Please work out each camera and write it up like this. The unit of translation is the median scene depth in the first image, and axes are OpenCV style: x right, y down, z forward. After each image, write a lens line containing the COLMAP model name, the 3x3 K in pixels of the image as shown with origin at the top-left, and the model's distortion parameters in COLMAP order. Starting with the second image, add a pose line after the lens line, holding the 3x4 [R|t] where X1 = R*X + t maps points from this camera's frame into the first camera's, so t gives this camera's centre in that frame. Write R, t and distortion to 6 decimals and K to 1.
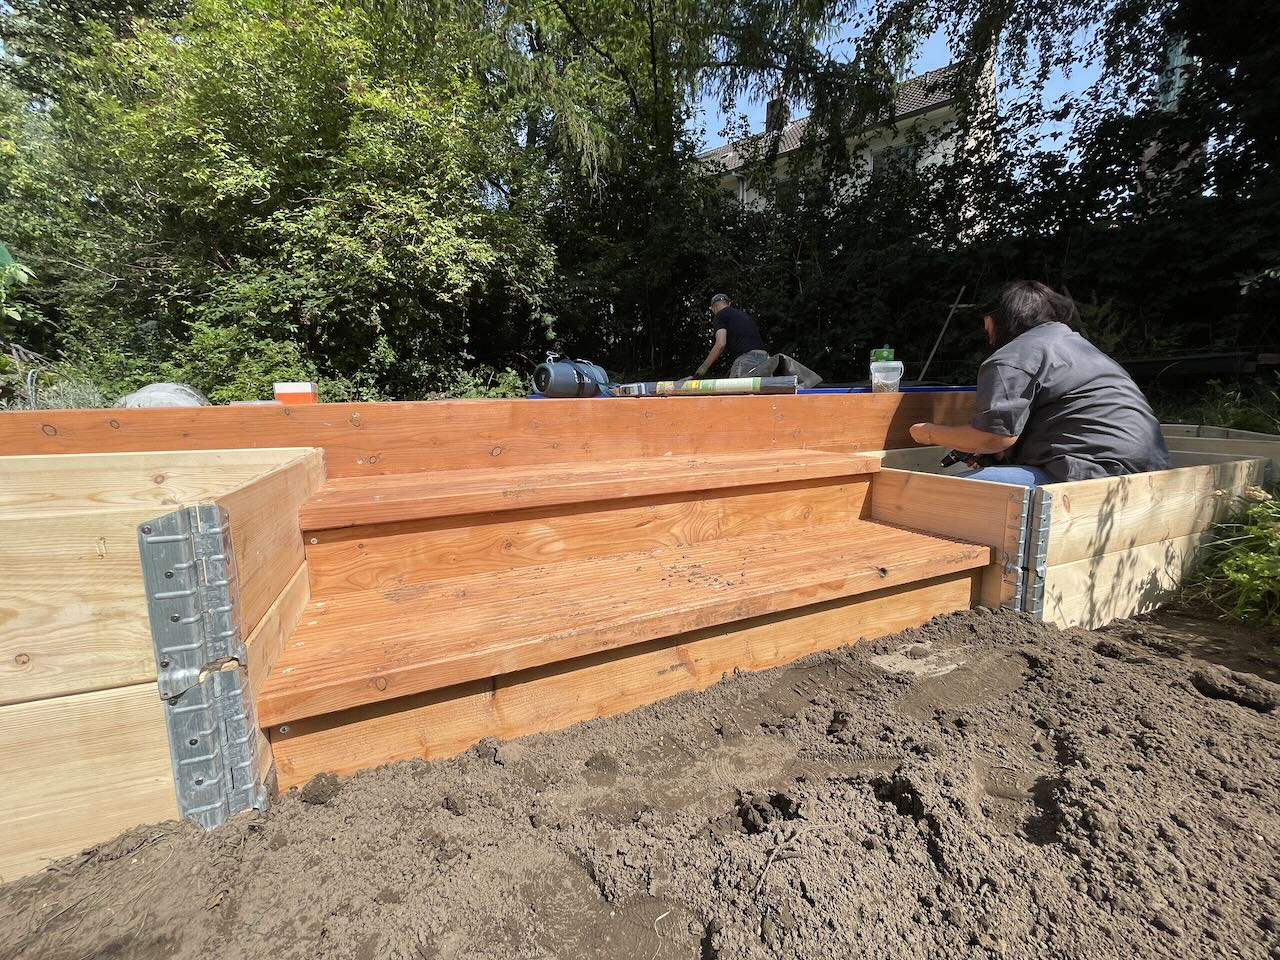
lens RADIAL K [[513.2, 0, 642.1], [0, 513.2, 472.0], [0, 0, 1]] dist [-0.001619, 0.000228]
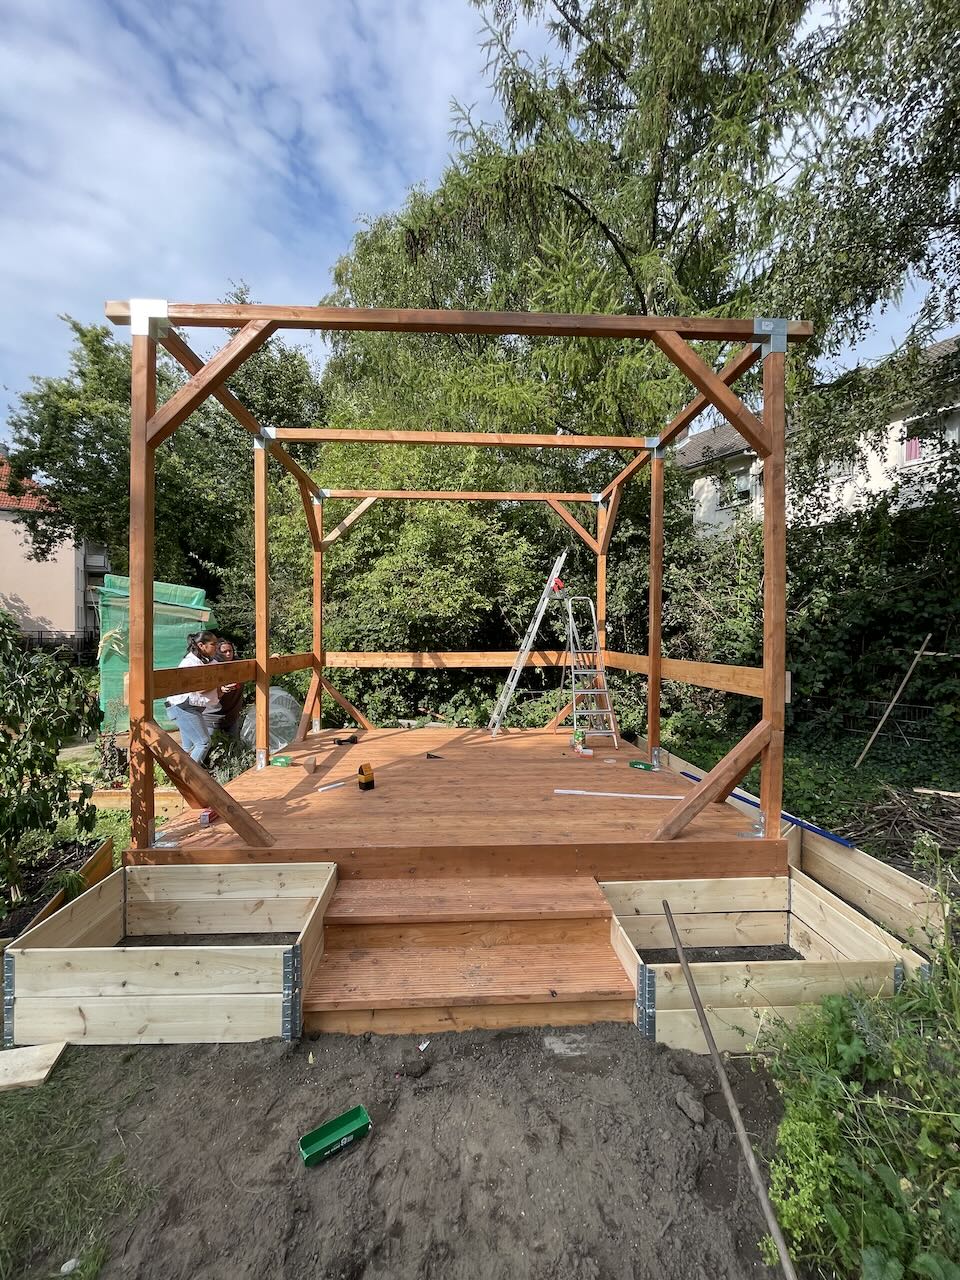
lens RADIAL K [[513.2, 0, 480.0], [0, 513.2, 643.3], [0, 0, 1]] dist [-0.001619, 0.000228]
pose [[0.936721, 0.023501, -0.349288, 0.158517], [-0.067754, 0.991050, -0.115022, -0.173043], [0.343458, 0.131409, 0.929929, -0.222507]]
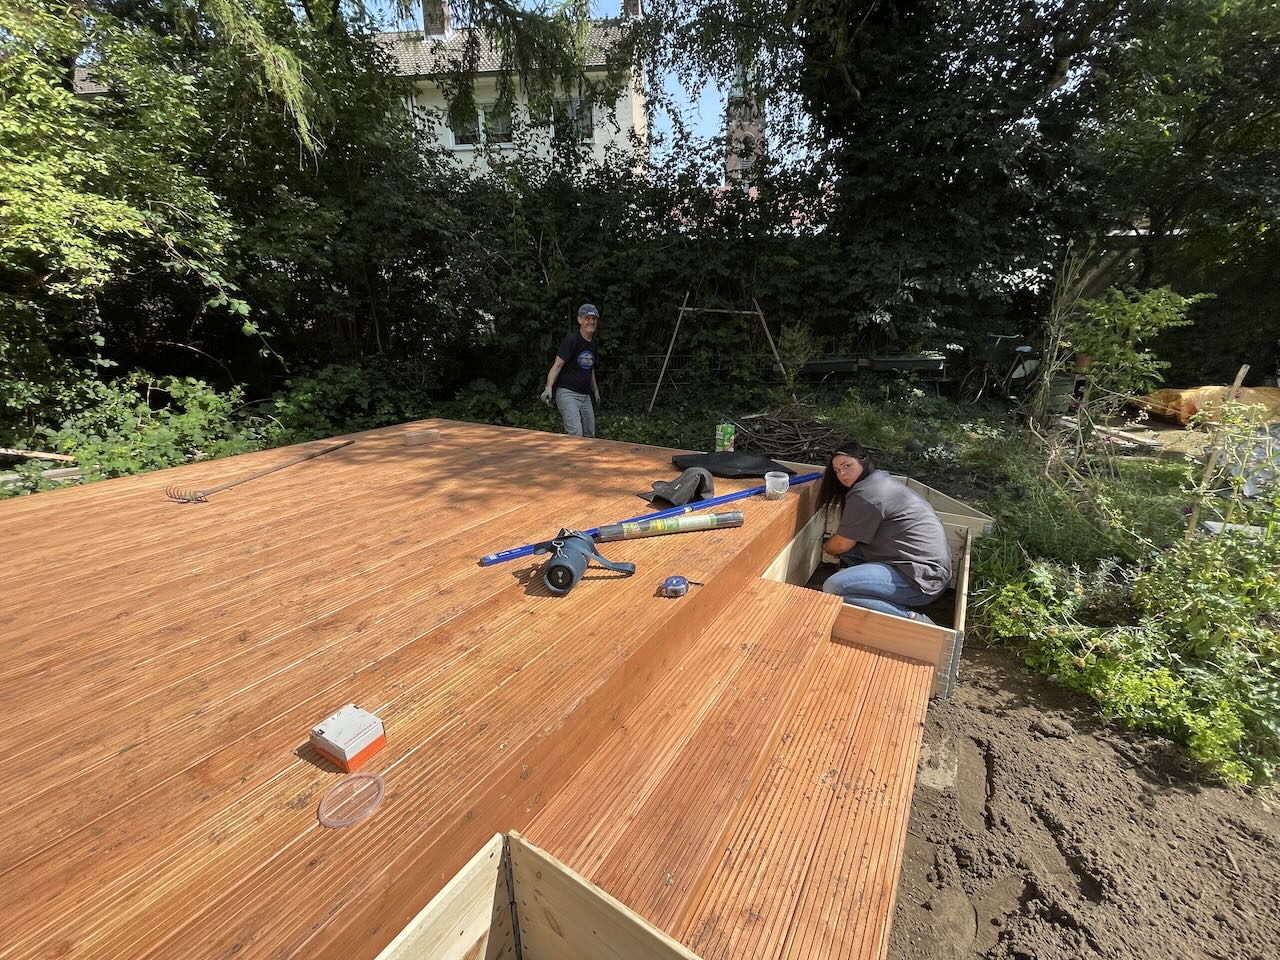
lens RADIAL K [[513.2, 0, 638.7], [0, 513.2, 476.6], [0, 0, 1]] dist [-0.001619, 0.000228]
pose [[0.828549, -0.163632, 0.535473, -0.169721], [0.084655, 0.981960, 0.169083, -0.157394], [-0.553480, -0.094763, 0.827454, 0.048535]]
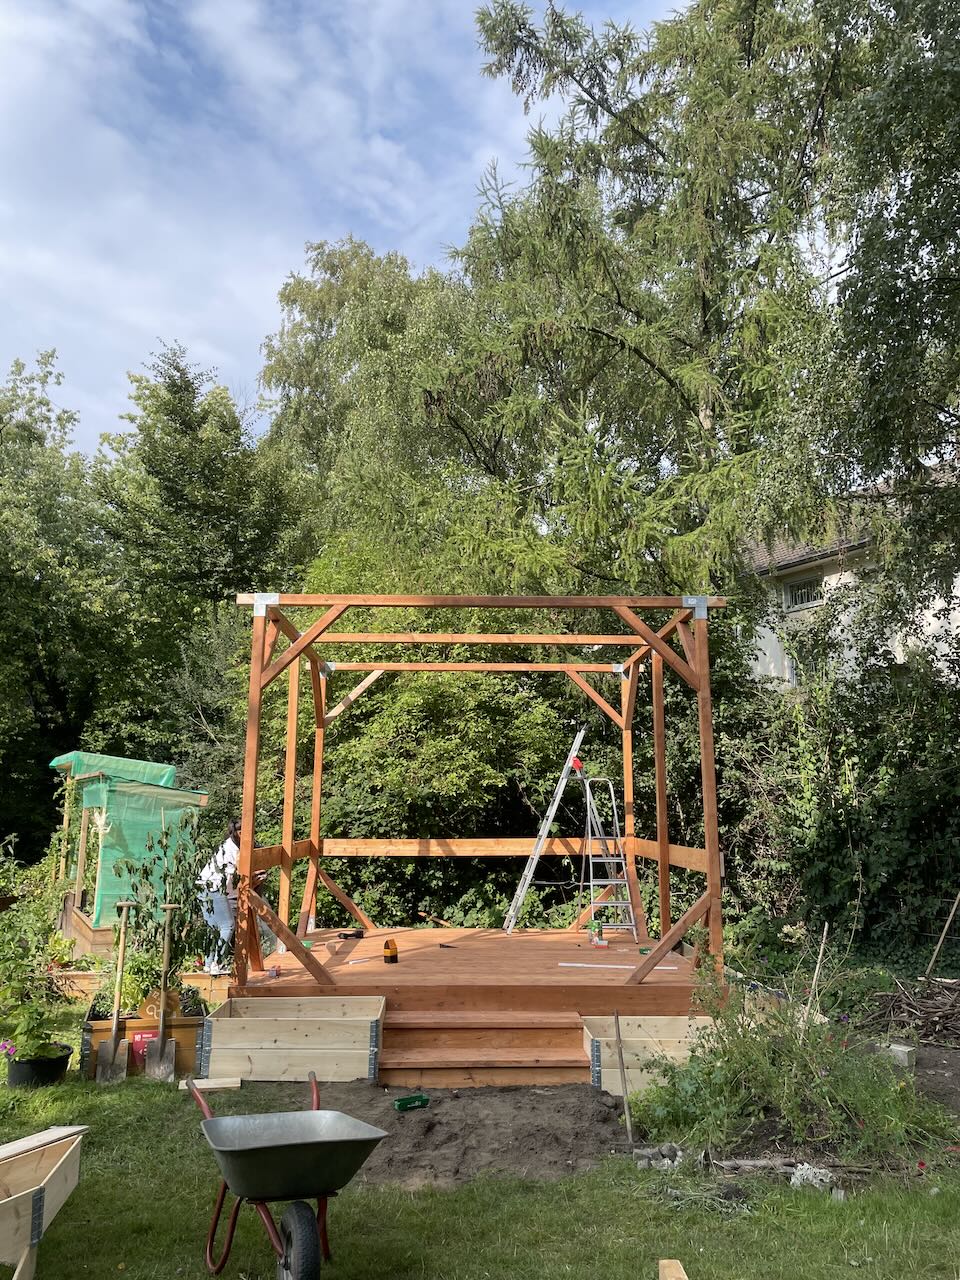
lens RADIAL K [[955.4, 0, 472.8], [0, 955.4, 632.0], [0, 0, 1]] dist [0.037187, -0.010703]
pose [[0.926526, -0.052491, -0.372552, 0.451439], [-0.070052, 0.948835, -0.307903, -0.086479], [0.369653, 0.311378, 0.875443, -0.964839]]
